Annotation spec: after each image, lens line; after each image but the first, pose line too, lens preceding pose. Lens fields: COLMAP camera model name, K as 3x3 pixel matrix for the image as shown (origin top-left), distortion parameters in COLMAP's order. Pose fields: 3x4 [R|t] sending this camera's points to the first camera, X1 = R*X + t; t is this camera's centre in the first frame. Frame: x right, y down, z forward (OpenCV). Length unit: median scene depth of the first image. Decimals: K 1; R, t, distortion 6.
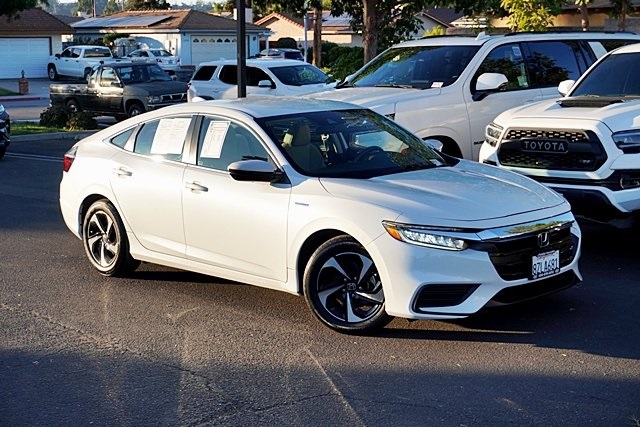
lens RADIAL K [[1069.9, 0, 318.6], [0, 1069.9, 214.6], [0, 0, 1]] dist [0.035310, 0.000000]
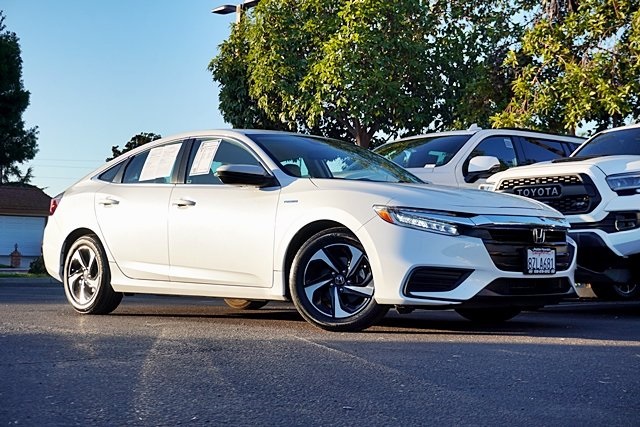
lens RADIAL K [[1069.9, 0, 322.9], [0, 1069.9, 215.8], [0, 0, 1]] dist [0.035310, 0.000000]
pose [[0.999516, 0.029712, 0.009236, 0.004046], [-0.027239, 0.979049, -0.201796, 0.168389], [-0.015038, 0.201447, 0.979384, 0.039776]]
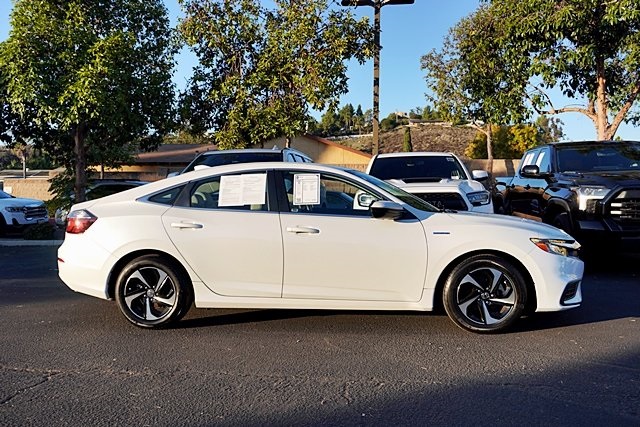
lens RADIAL K [[552.2, 0, 317.0], [0, 552.2, 215.8], [0, 0, 1]] dist [-0.006830, 0.009205]
pose [[0.770372, -0.011449, 0.637492, -0.436321], [0.094692, 0.990805, -0.096635, 0.015698], [-0.630524, 0.134810, 0.764373, 0.511932]]
